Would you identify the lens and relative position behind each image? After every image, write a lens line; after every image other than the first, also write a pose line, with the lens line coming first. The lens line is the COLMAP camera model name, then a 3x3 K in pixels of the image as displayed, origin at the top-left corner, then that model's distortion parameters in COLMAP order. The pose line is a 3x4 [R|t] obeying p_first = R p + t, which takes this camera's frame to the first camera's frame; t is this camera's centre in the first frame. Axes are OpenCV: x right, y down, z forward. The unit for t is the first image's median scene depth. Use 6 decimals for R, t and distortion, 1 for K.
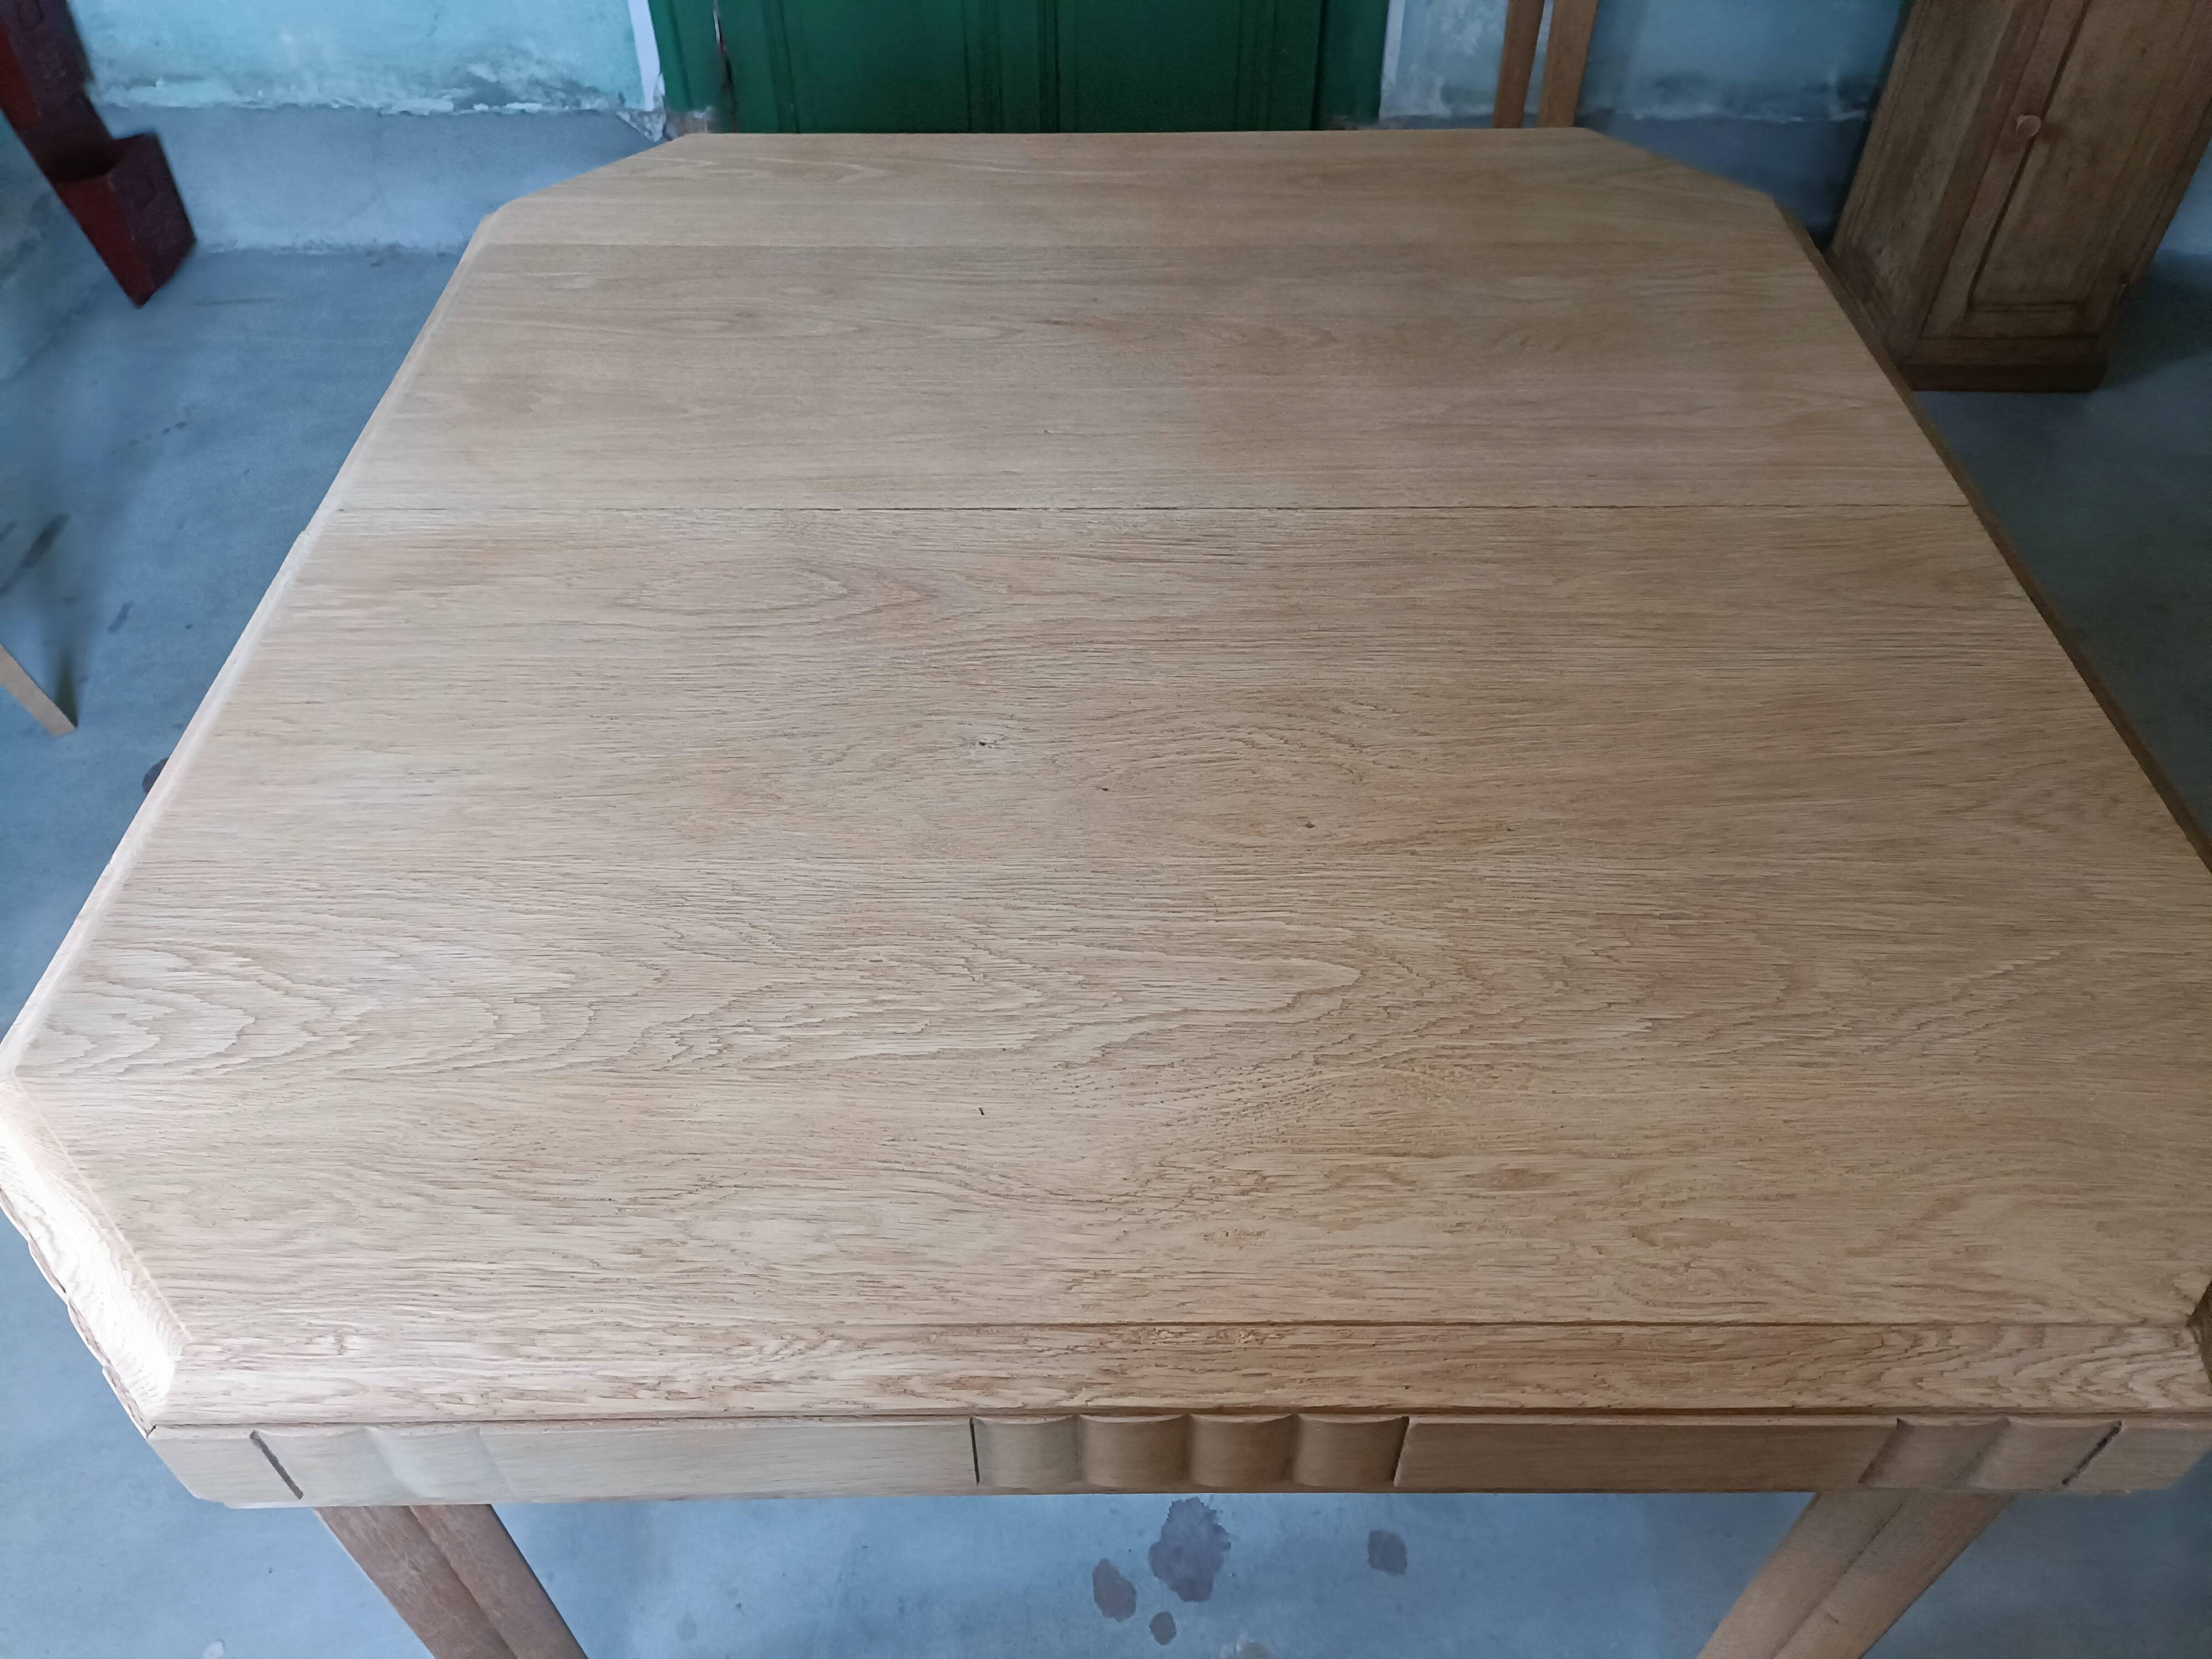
lens RADIAL K [[1620.1, 0, 1103.5], [0, 1620.1, 836.1], [0, 0, 1]] dist [0.045480, -0.044832]
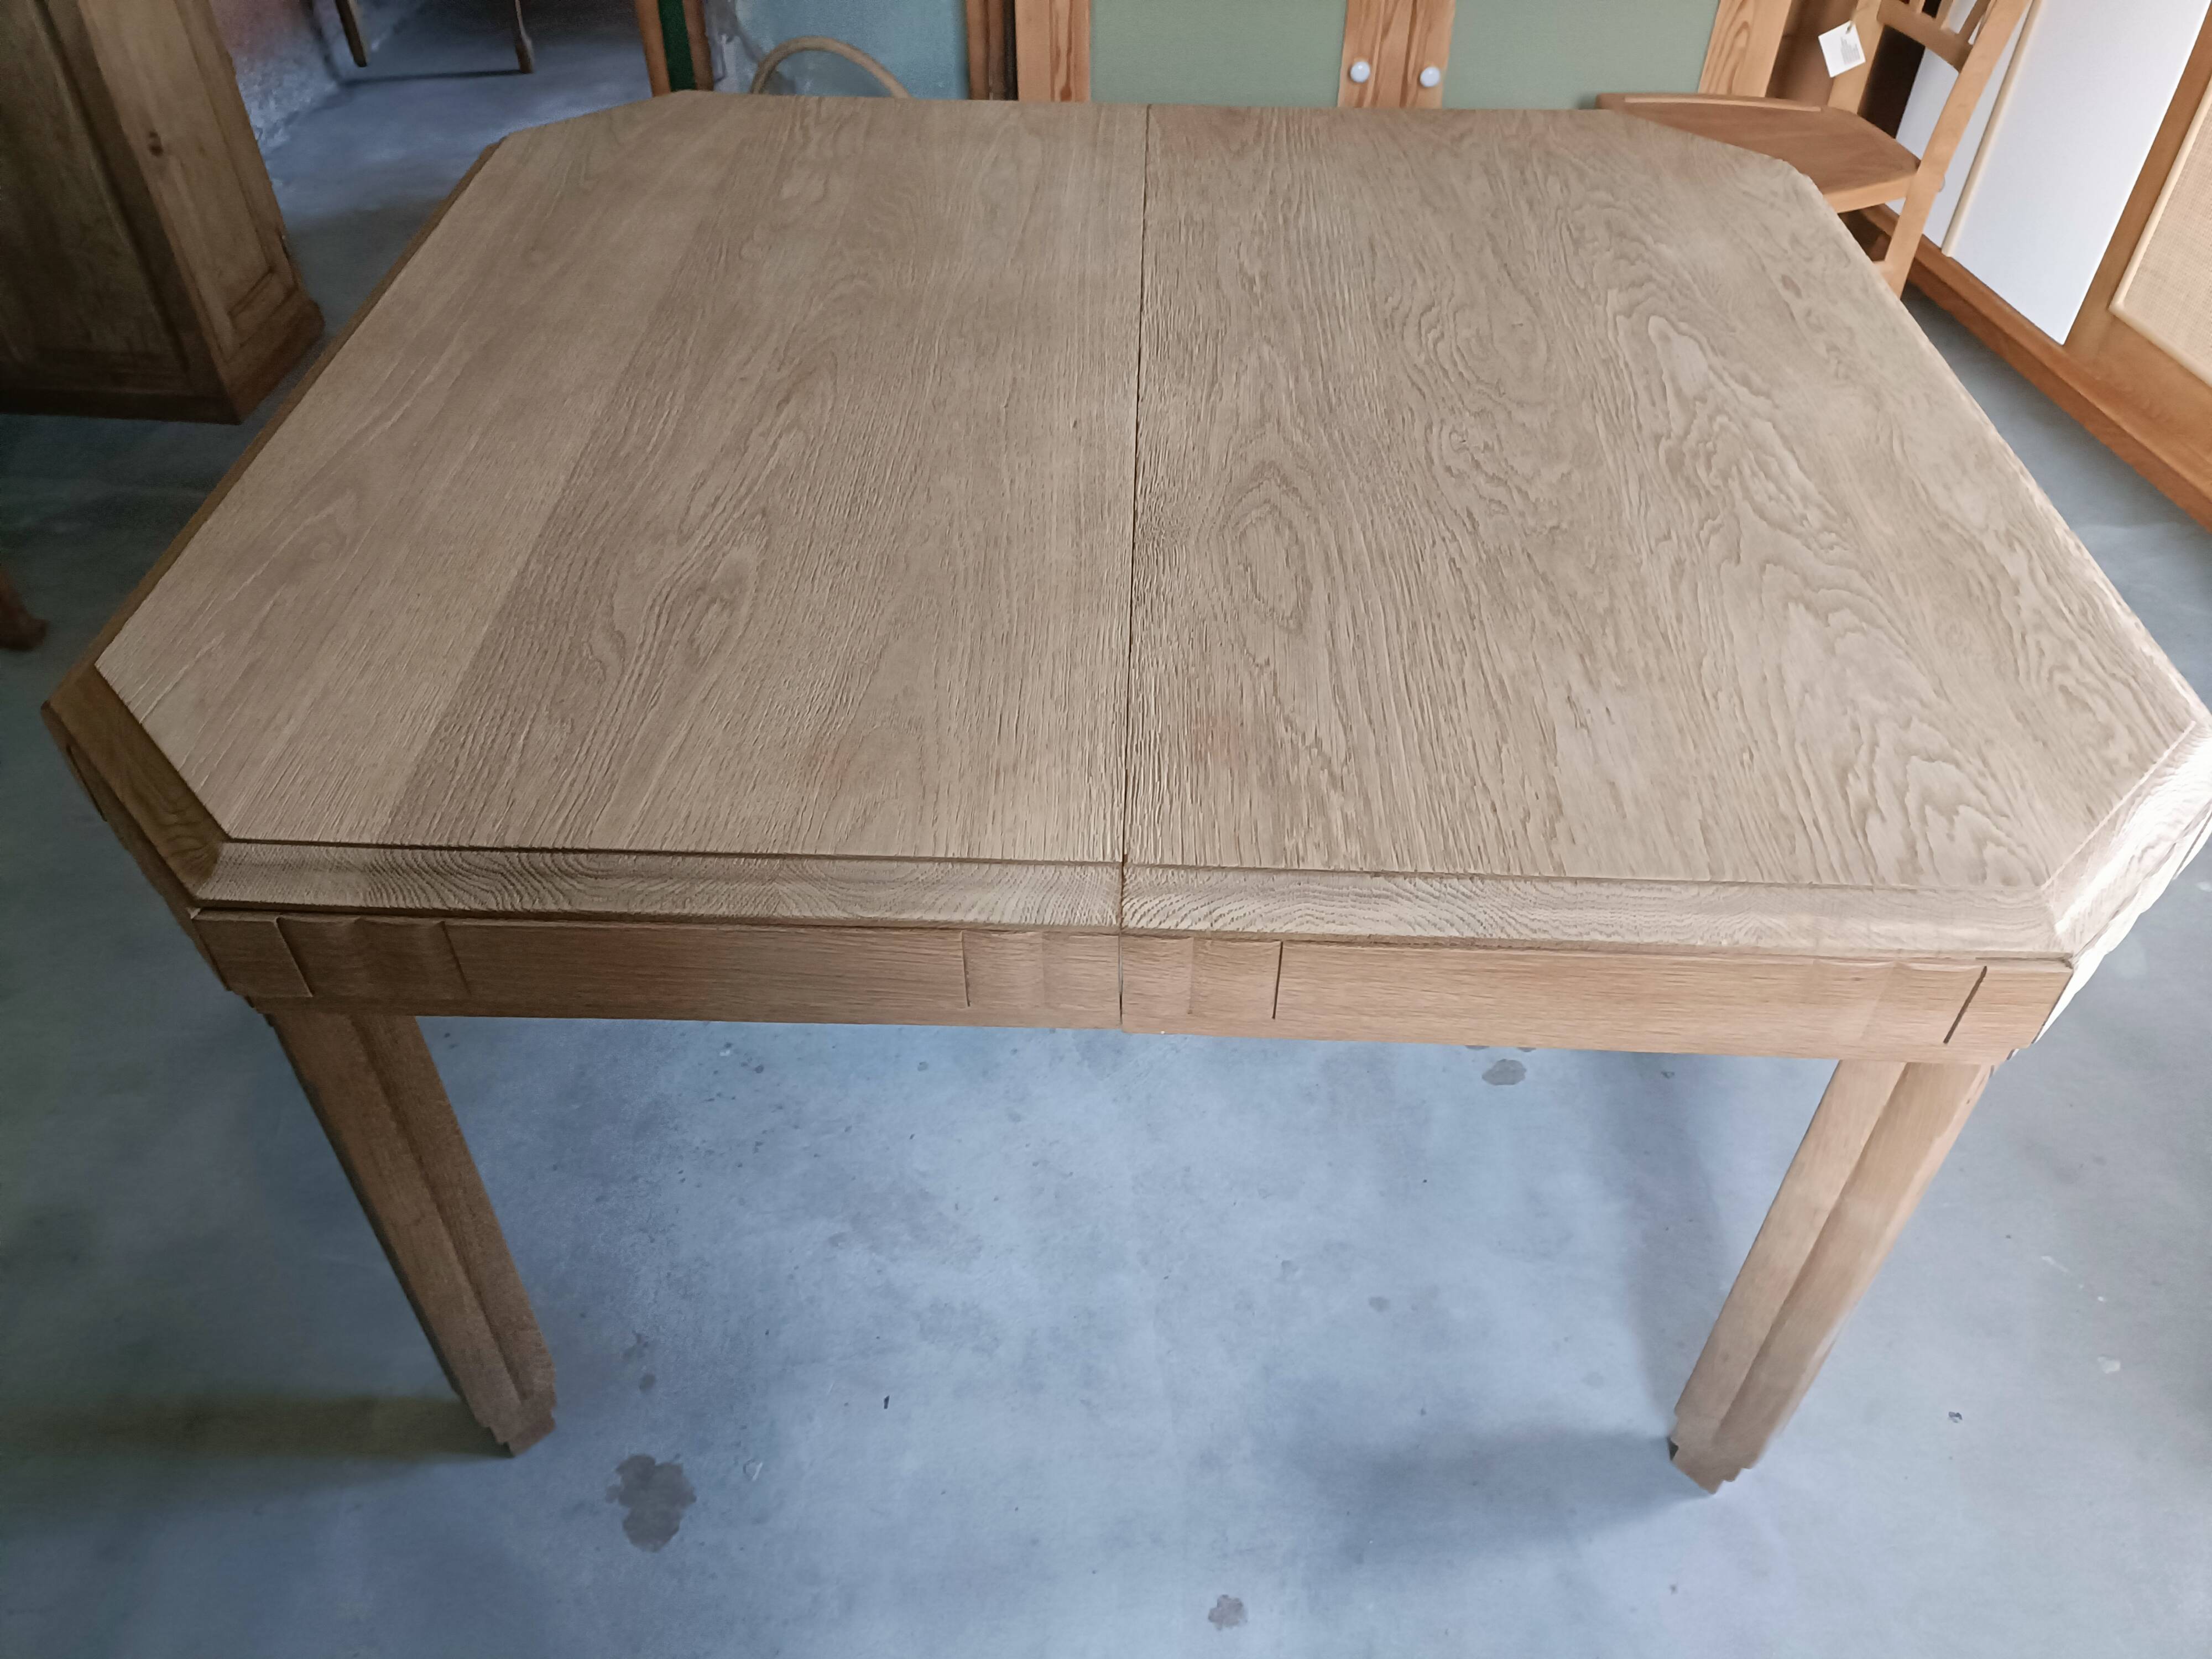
lens RADIAL K [[1620.1, 0, 1095.0], [0, 1620.1, 843.4], [0, 0, 1]] dist [0.045480, -0.044832]
pose [[0.037958, -0.684144, 0.728358, -1.309134], [0.708407, 0.532498, 0.463255, -0.728675], [-0.704783, 0.498390, 0.504865, 0.795155]]
